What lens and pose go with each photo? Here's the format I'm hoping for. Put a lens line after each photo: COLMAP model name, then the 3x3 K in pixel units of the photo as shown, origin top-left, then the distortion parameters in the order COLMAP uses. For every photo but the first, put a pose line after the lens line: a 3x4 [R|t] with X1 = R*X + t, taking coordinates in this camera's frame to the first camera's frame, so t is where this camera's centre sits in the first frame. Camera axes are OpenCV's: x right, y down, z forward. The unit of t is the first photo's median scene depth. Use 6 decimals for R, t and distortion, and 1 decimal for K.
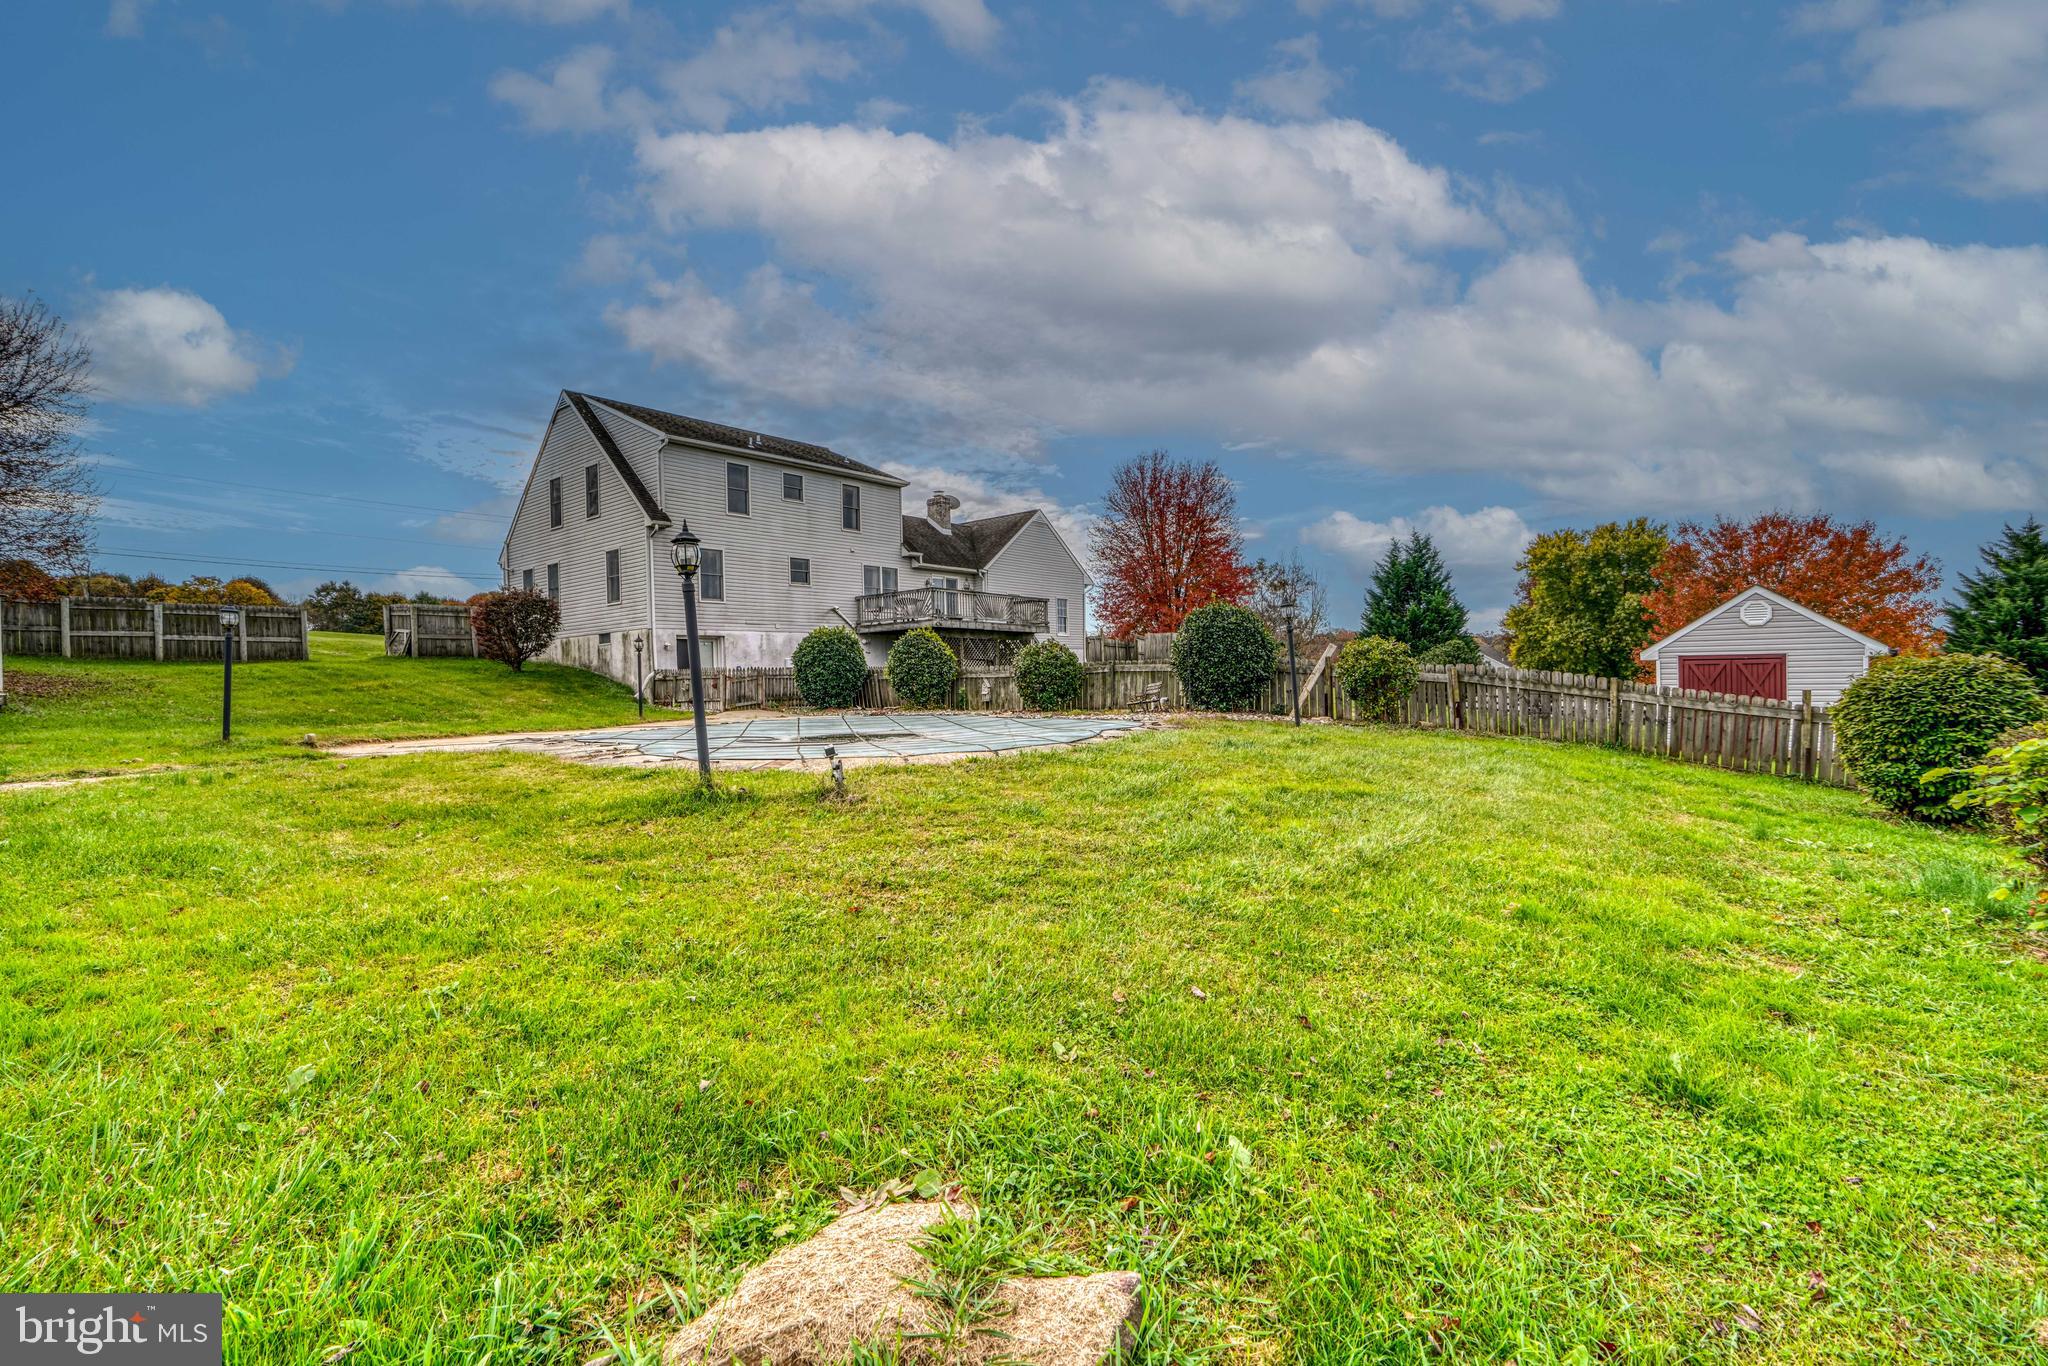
lens RADIAL K [[932.9, 0, 1030.0], [0, 932.9, 681.8], [0, 0, 1]] dist [-0.013018, 0.002774]
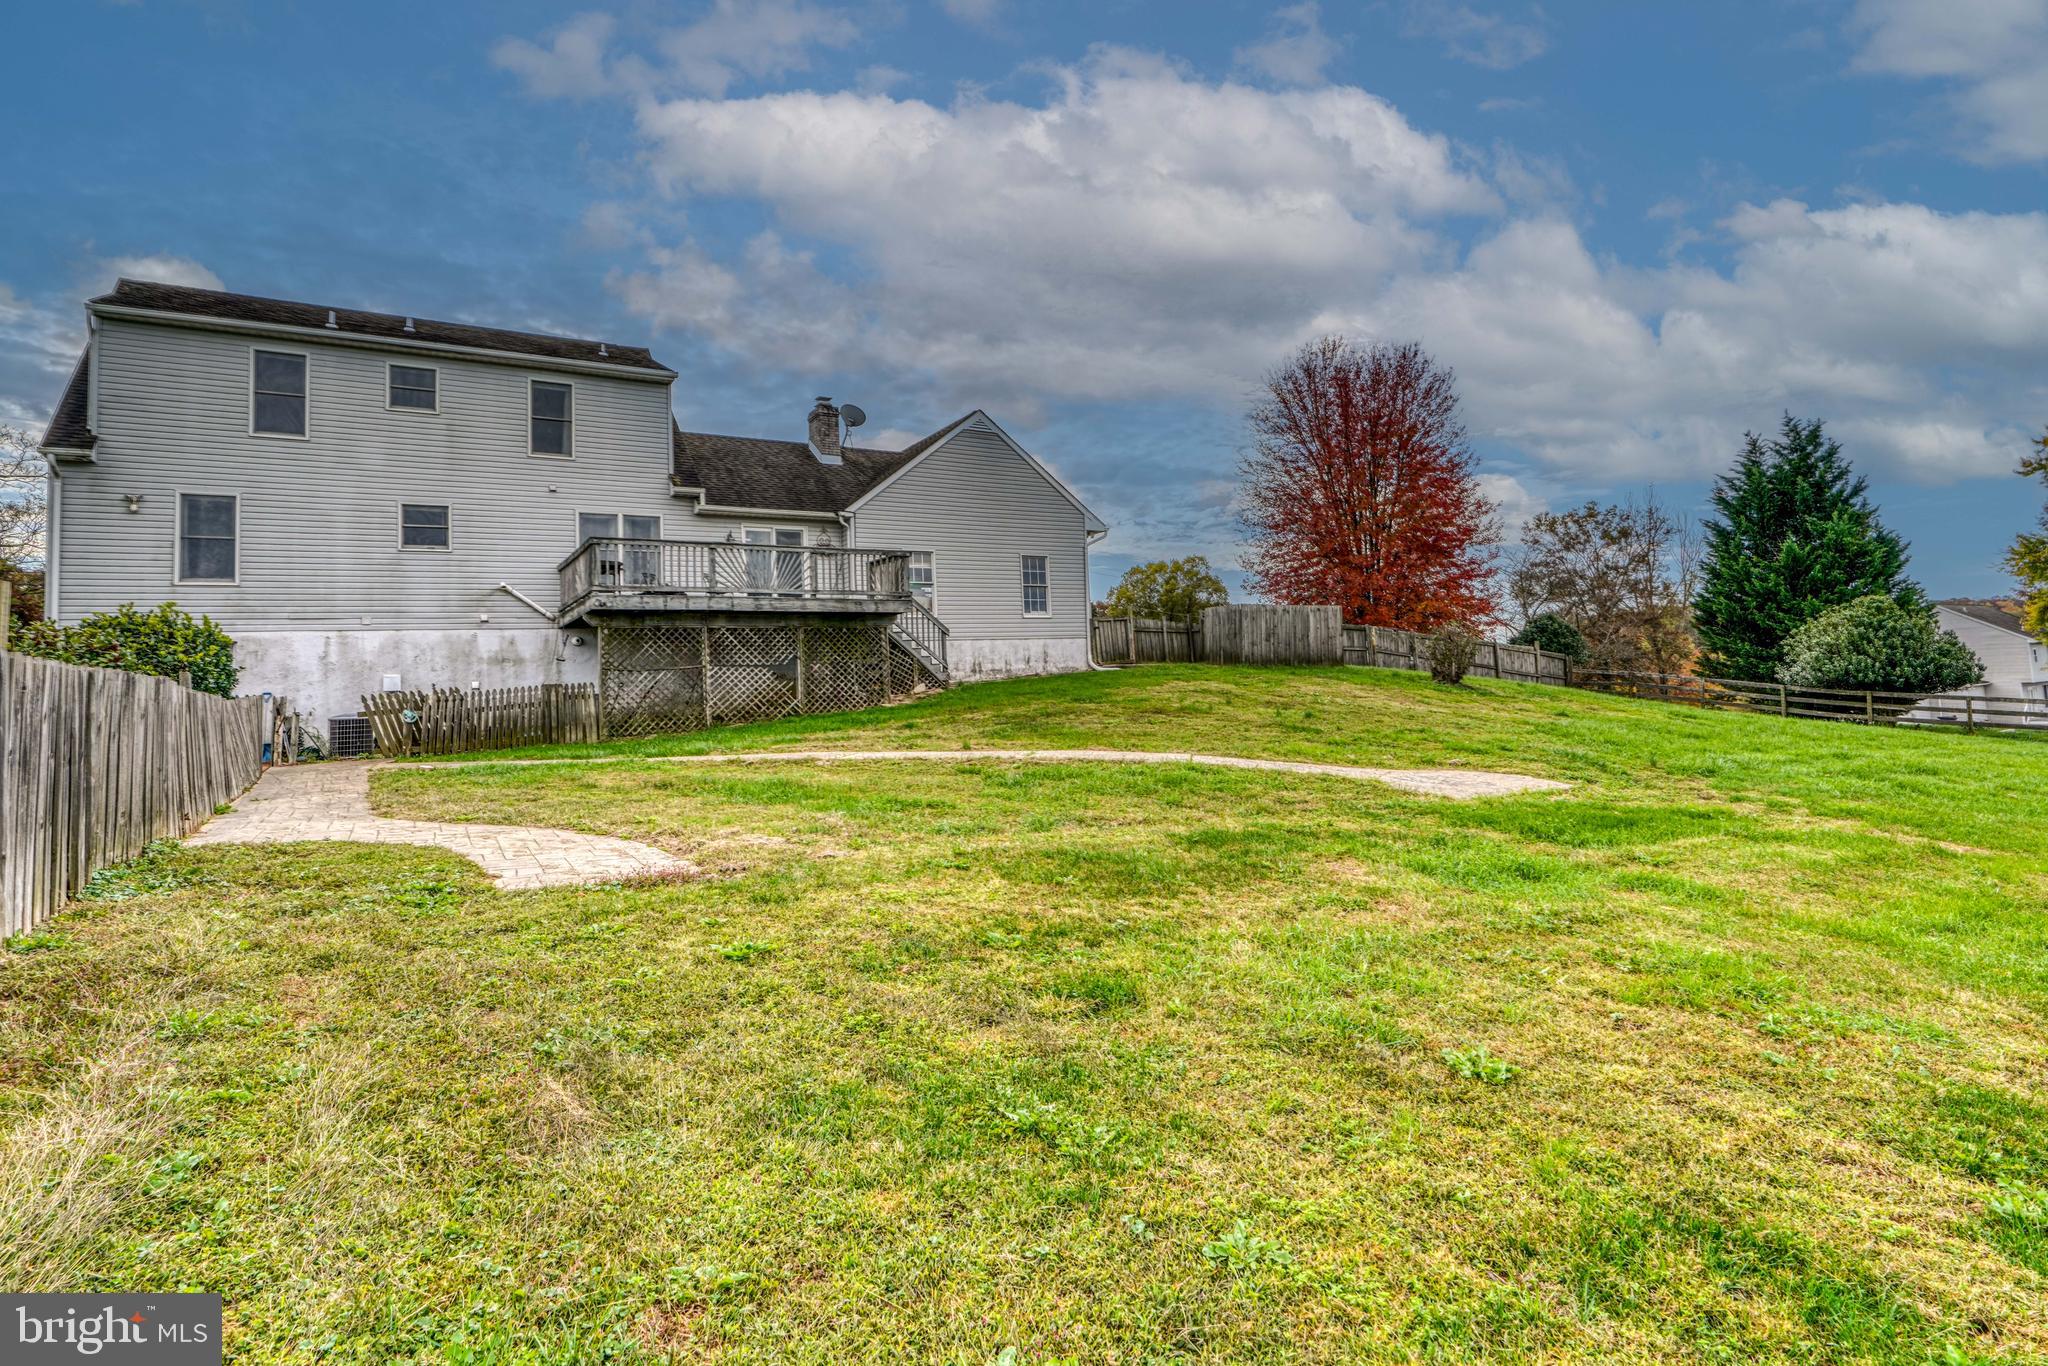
lens RADIAL K [[932.9, 0, 1010.9], [0, 932.9, 637.4], [0, 0, 1]] dist [-0.013018, 0.002774]
pose [[0.938860, -0.035249, -0.342489, 0.291063], [0.022100, 0.998864, -0.042223, -0.015220], [0.343588, 0.032072, 0.938573, 0.562465]]
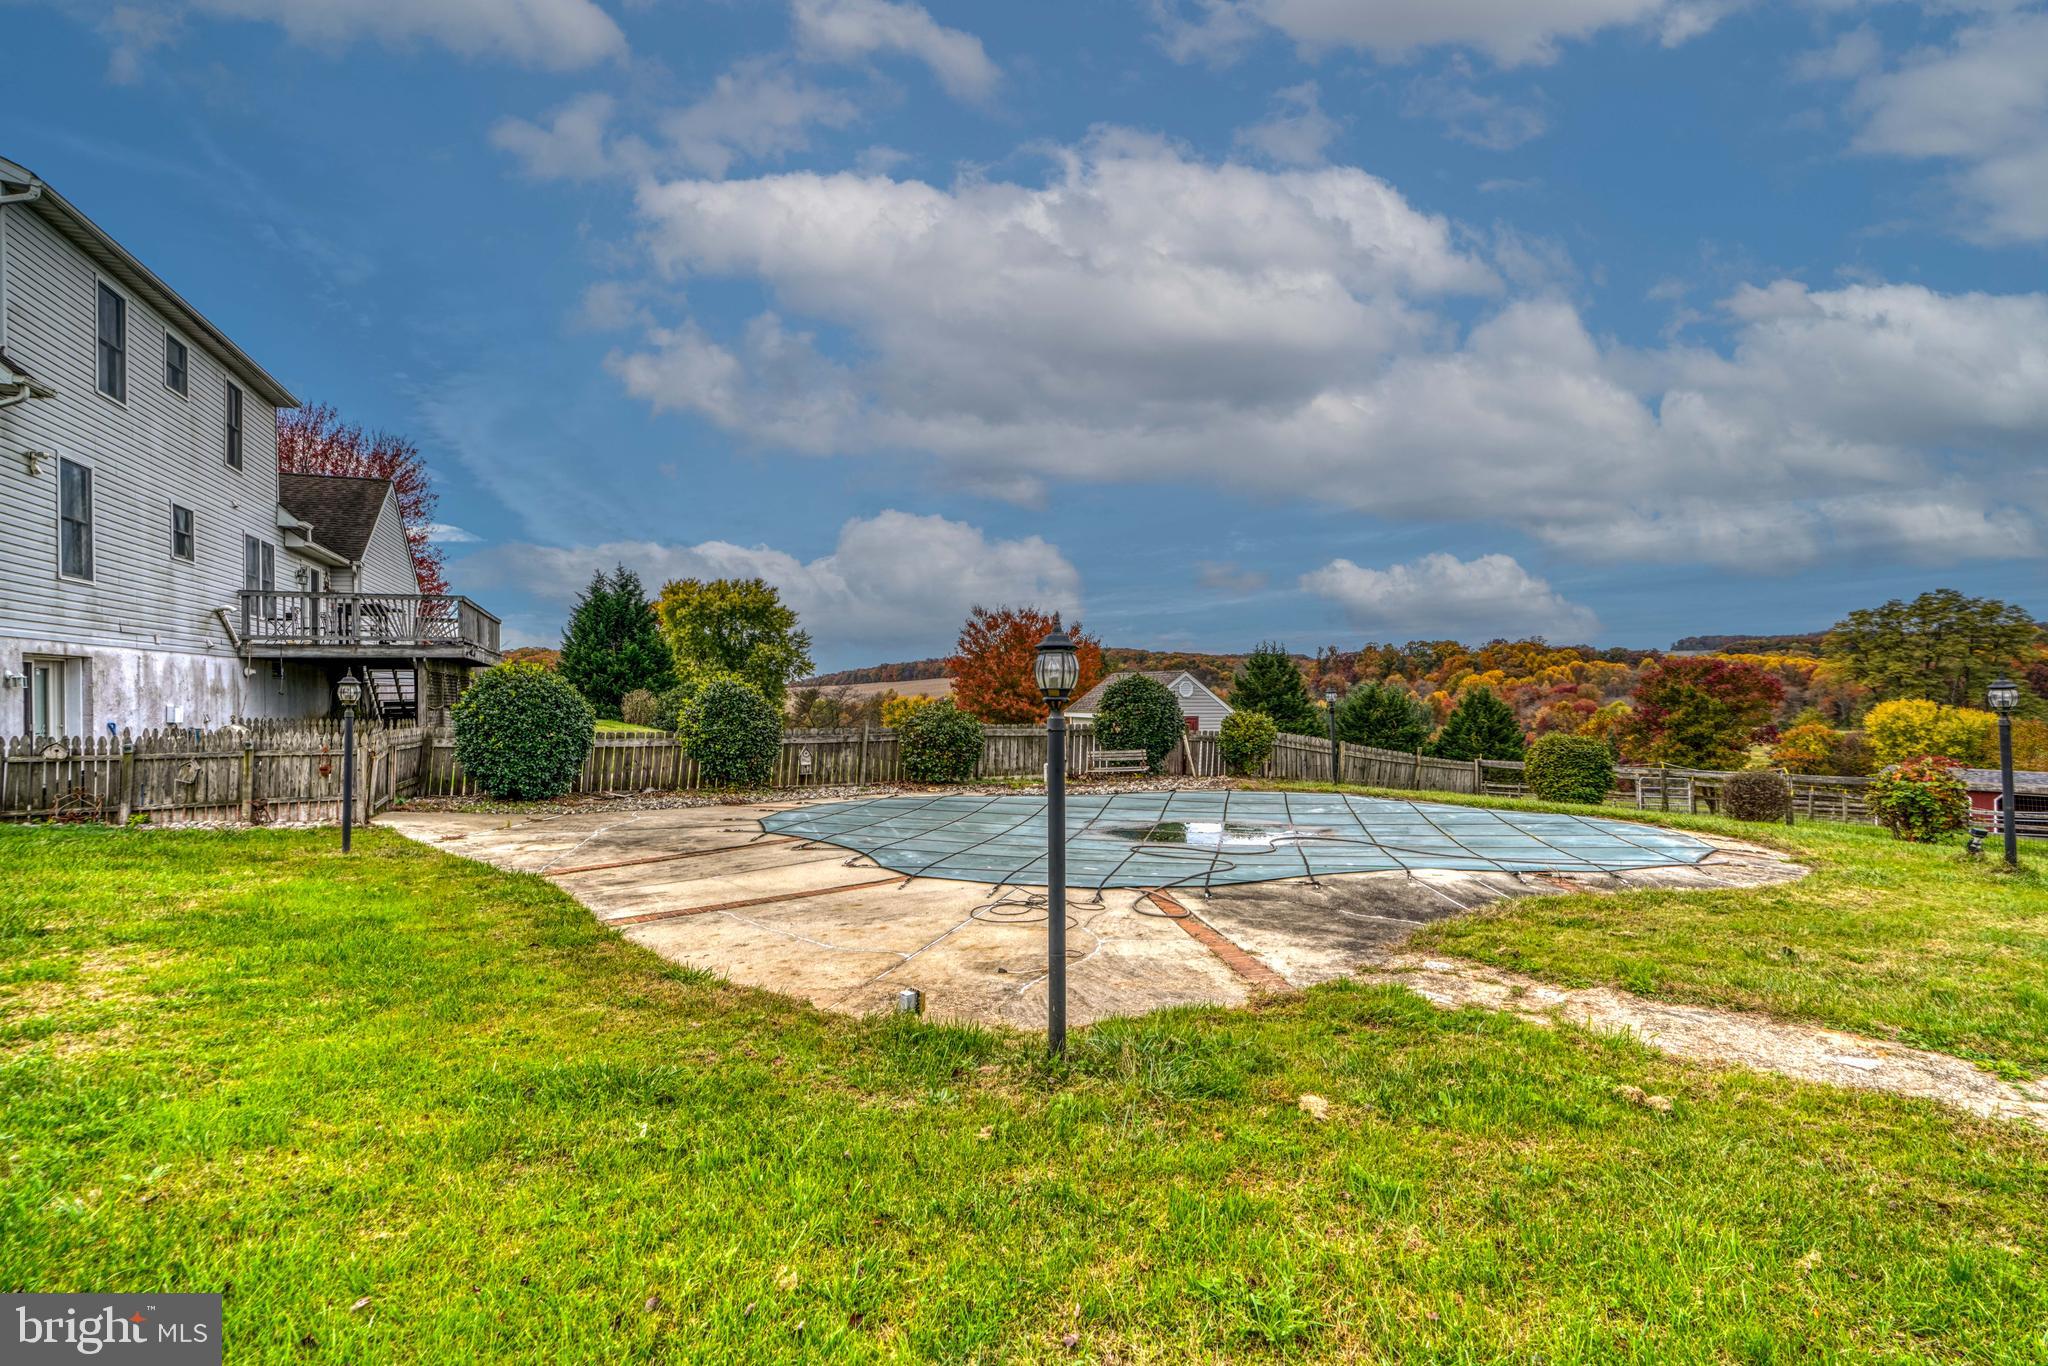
lens RADIAL K [[932.9, 0, 1038.7], [0, 932.9, 698.5], [0, 0, 1]] dist [-0.013018, 0.002774]
pose [[0.461330, 0.017040, 0.887065, -0.464129], [-0.005805, 0.999852, -0.016187, -0.022199], [-0.887210, 0.002318, 0.461360, 0.342743]]
